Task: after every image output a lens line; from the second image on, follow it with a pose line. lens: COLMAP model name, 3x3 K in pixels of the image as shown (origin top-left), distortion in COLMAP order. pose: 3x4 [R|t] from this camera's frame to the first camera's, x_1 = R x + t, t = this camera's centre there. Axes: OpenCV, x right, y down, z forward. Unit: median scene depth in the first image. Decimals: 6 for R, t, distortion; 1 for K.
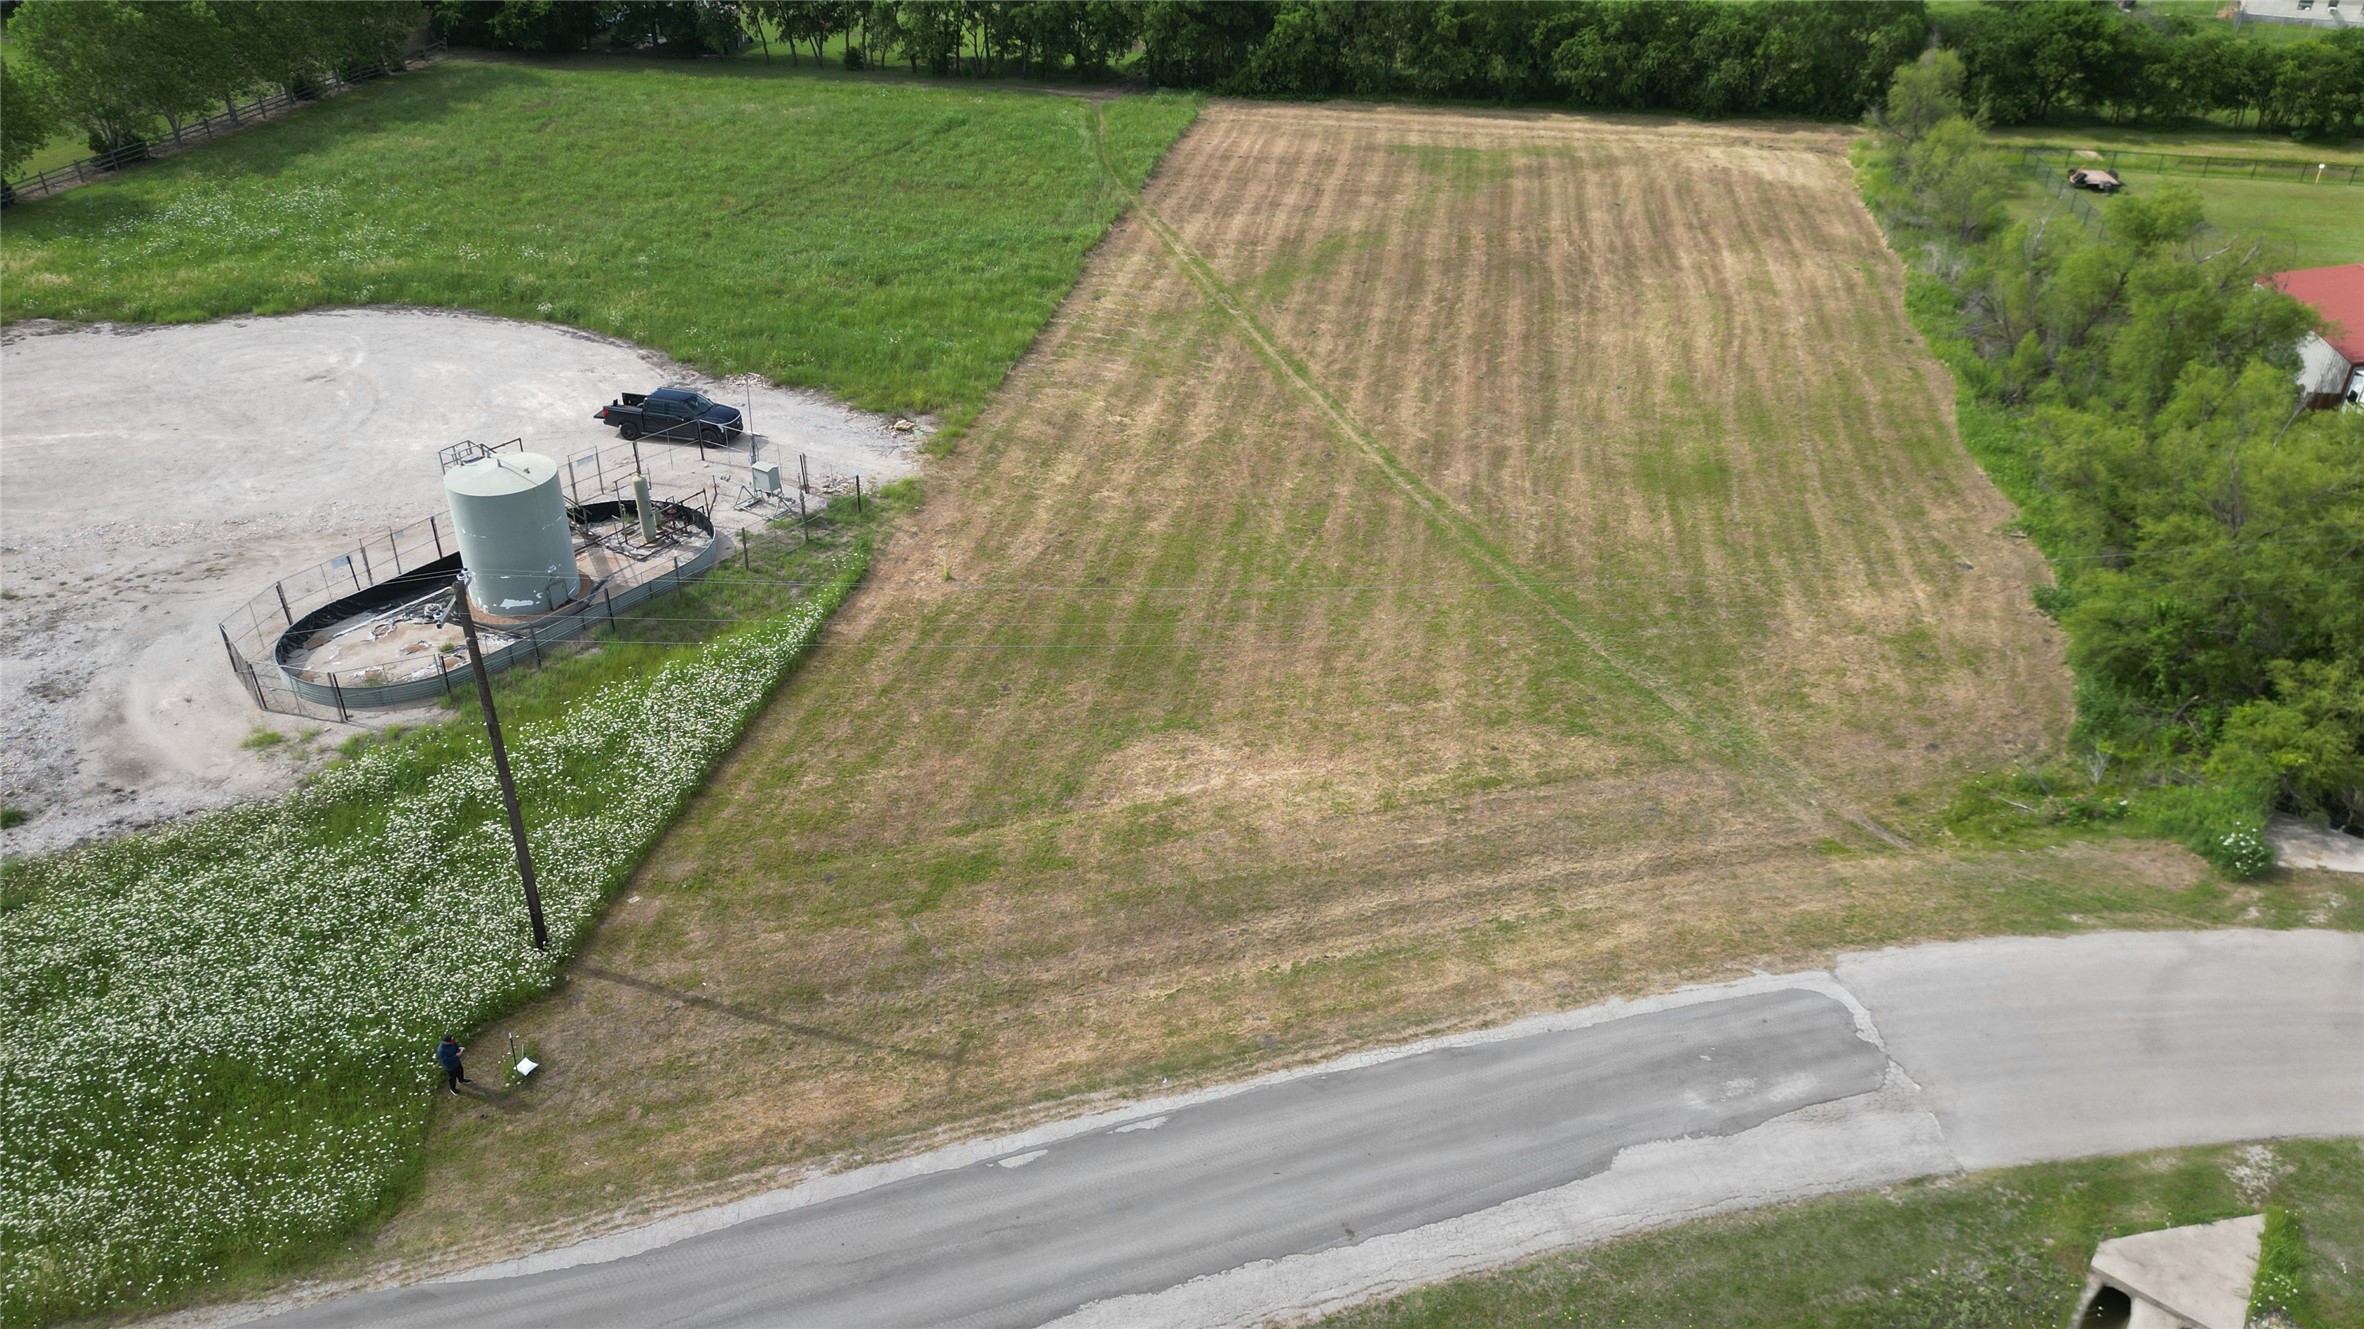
lens RADIAL K [[1654.3, 0, 1182.0], [0, 1654.3, 664.5], [0, 0, 1]] dist [0.085590, -0.091505]
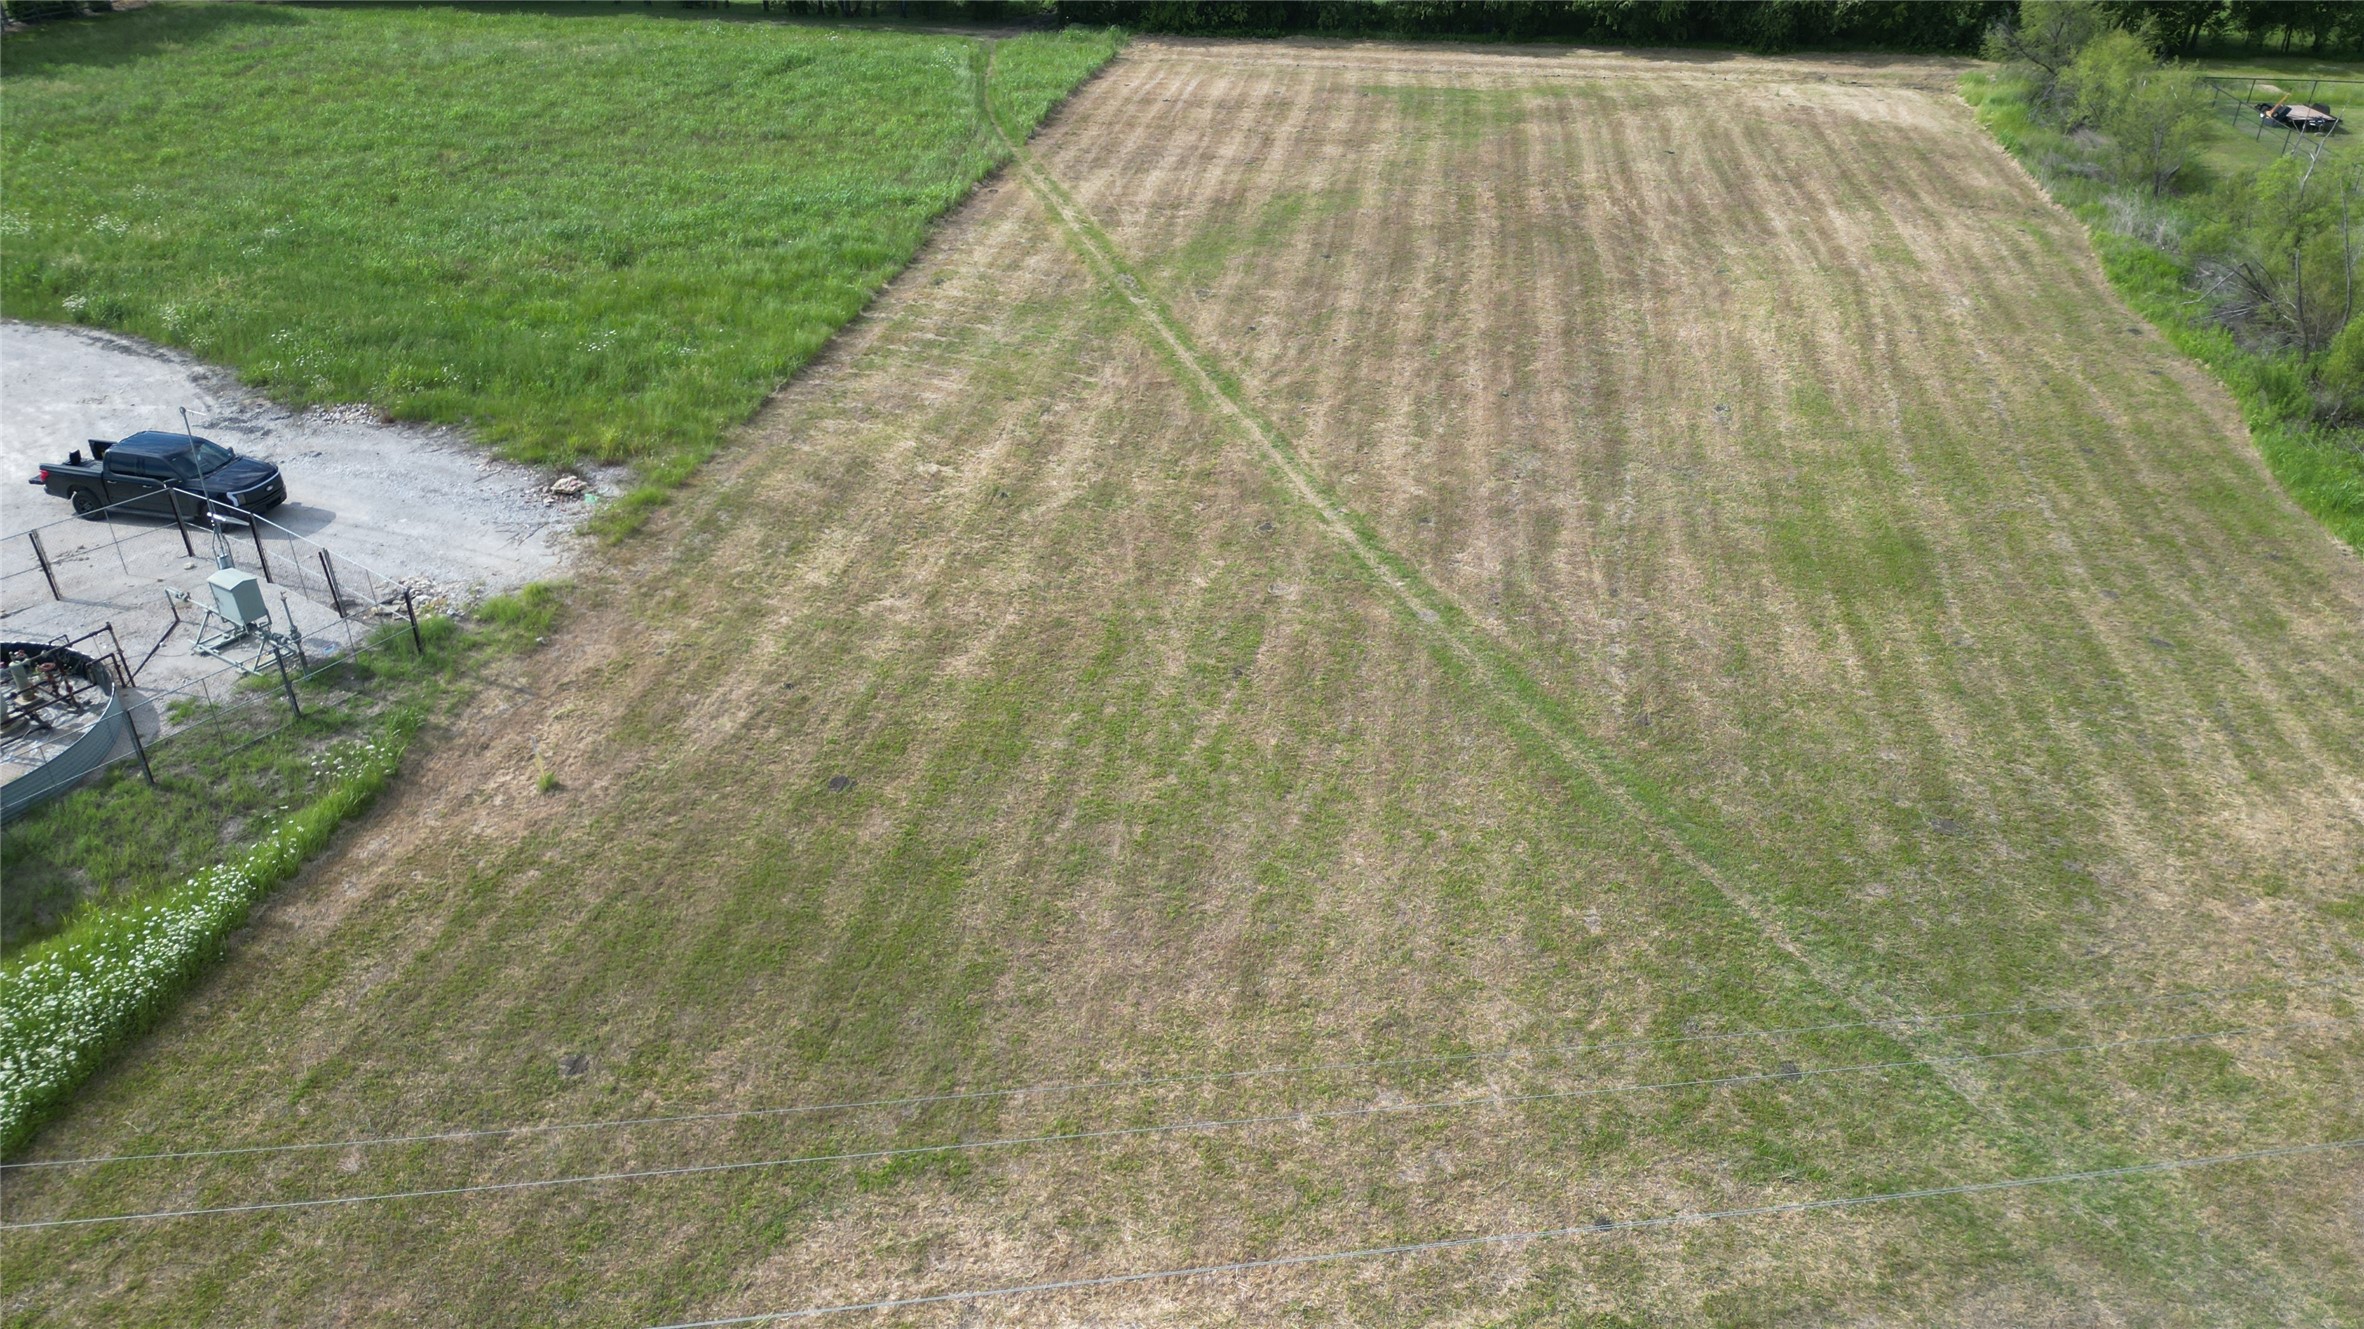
lens RADIAL K [[1650.4, 0, 1182.0], [0, 1650.4, 664.5], [0, 0, 1]] dist [0.079277, -0.070691]
pose [[0.999854, -0.013592, 0.010382, 0.048336], [0.013598, 0.999907, -0.000513, -0.073520], [-0.010374, 0.000654, 0.999946, 0.378009]]
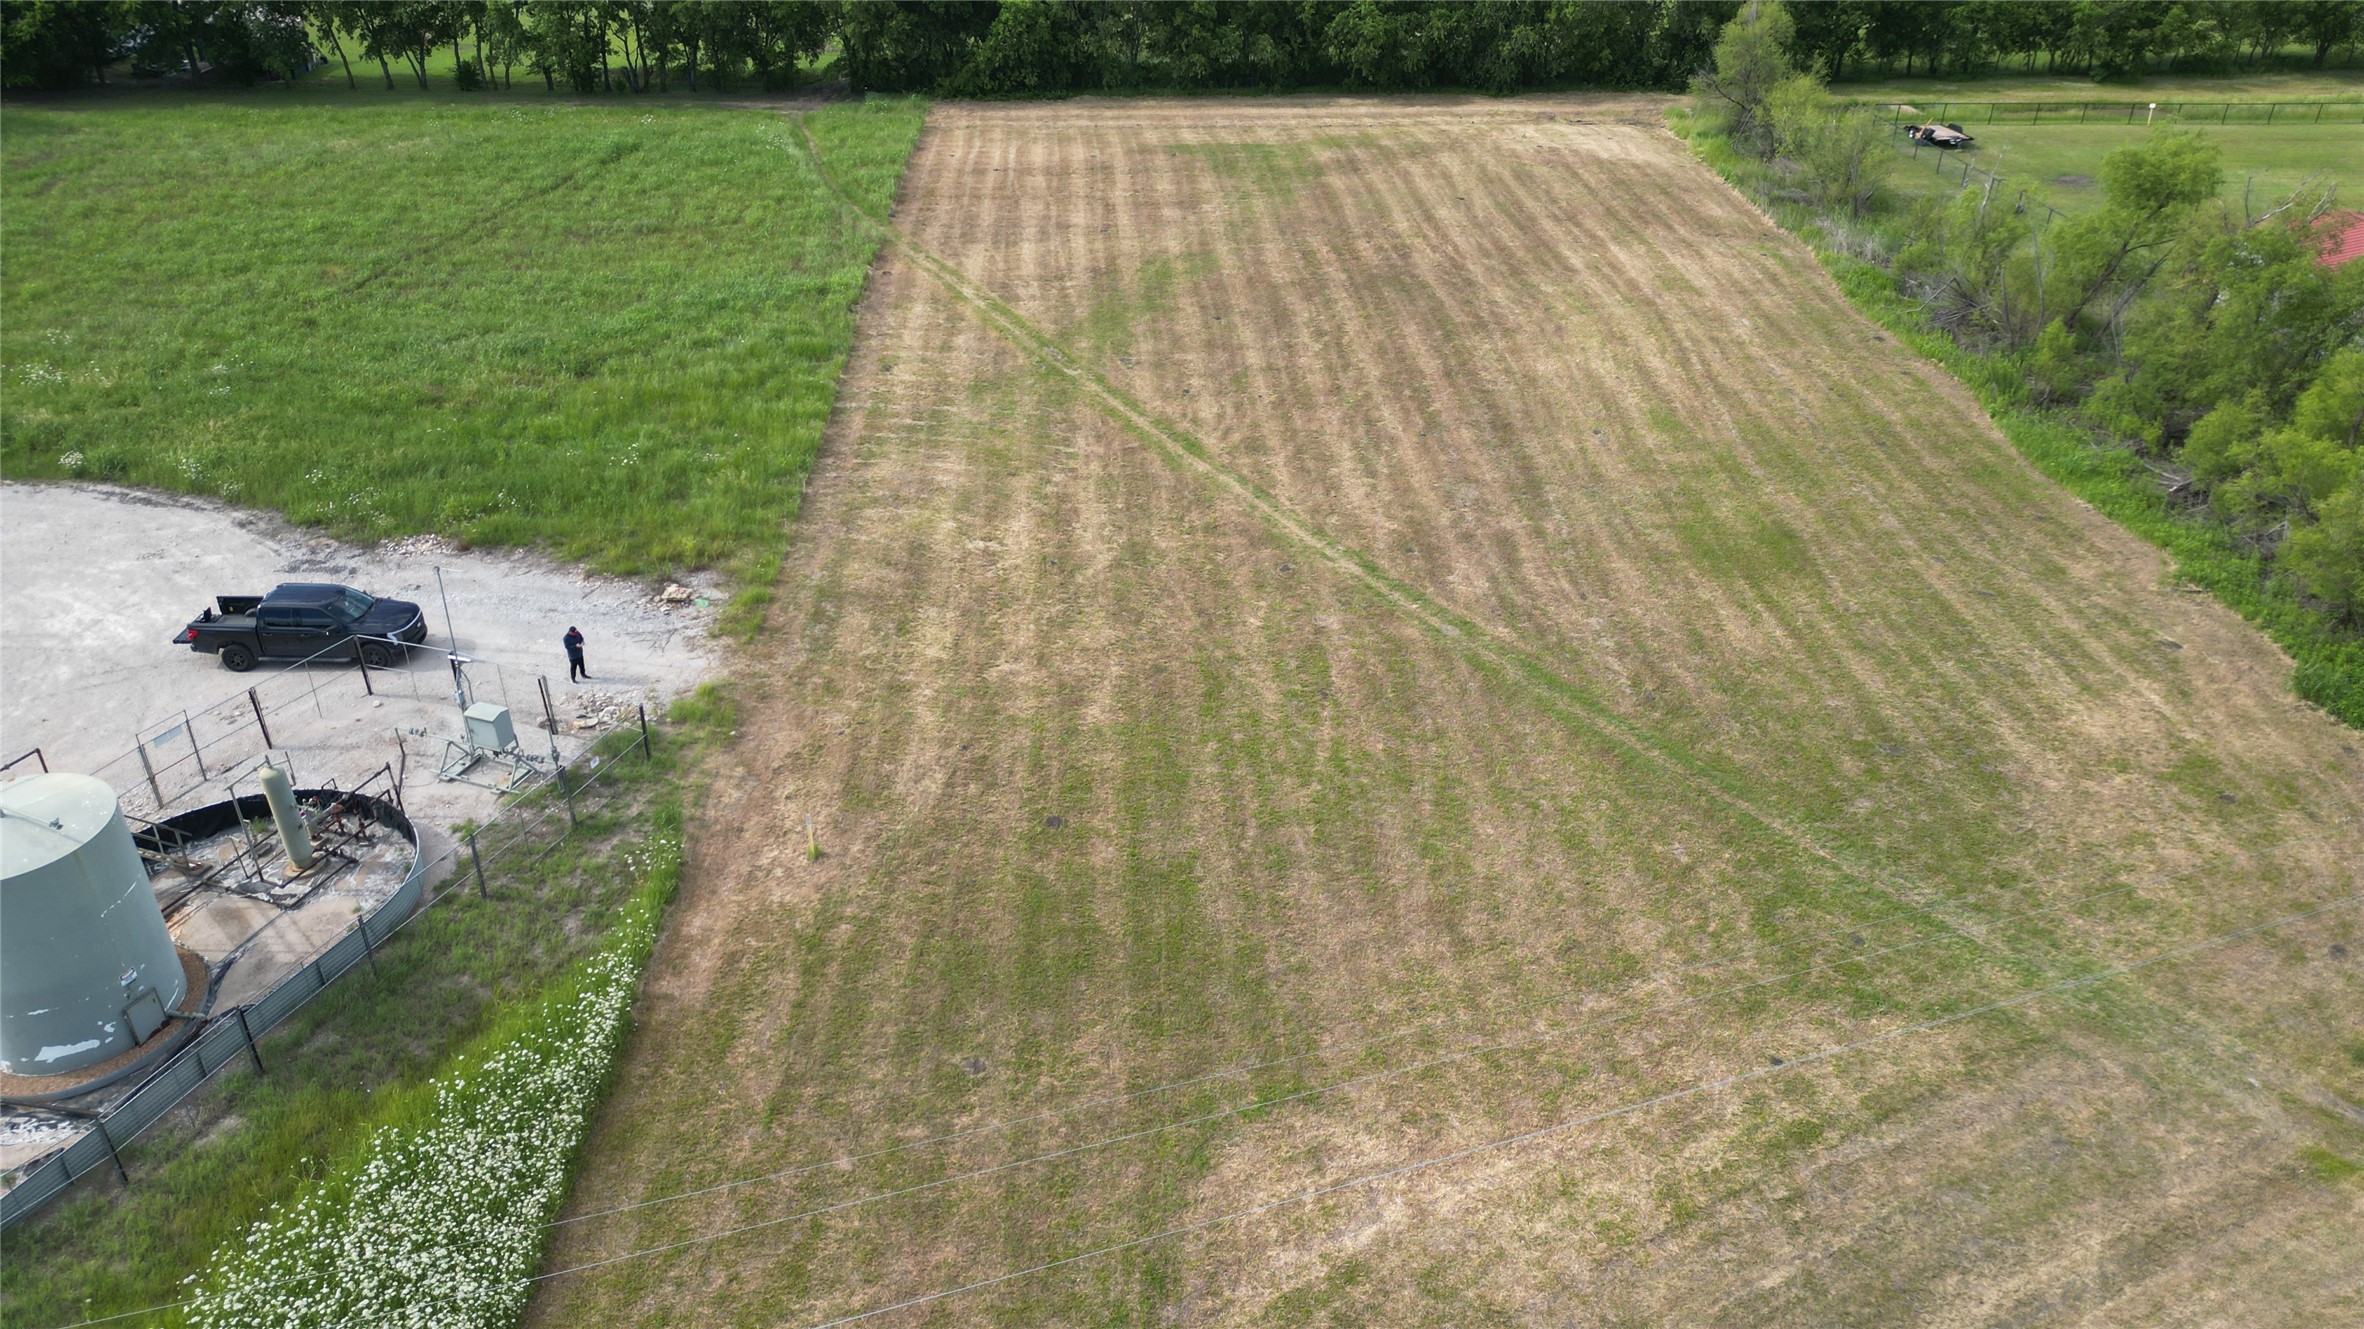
lens RADIAL K [[1647.5, 0, 1182.0], [0, 1647.5, 664.5], [0, 0, 1]] dist [0.088450, -0.086567]
pose [[0.974003, -0.121614, 0.191126, -0.097277], [0.121818, 0.992495, 0.010727, -0.095065], [-0.190996, 0.012834, 0.981507, 0.287248]]
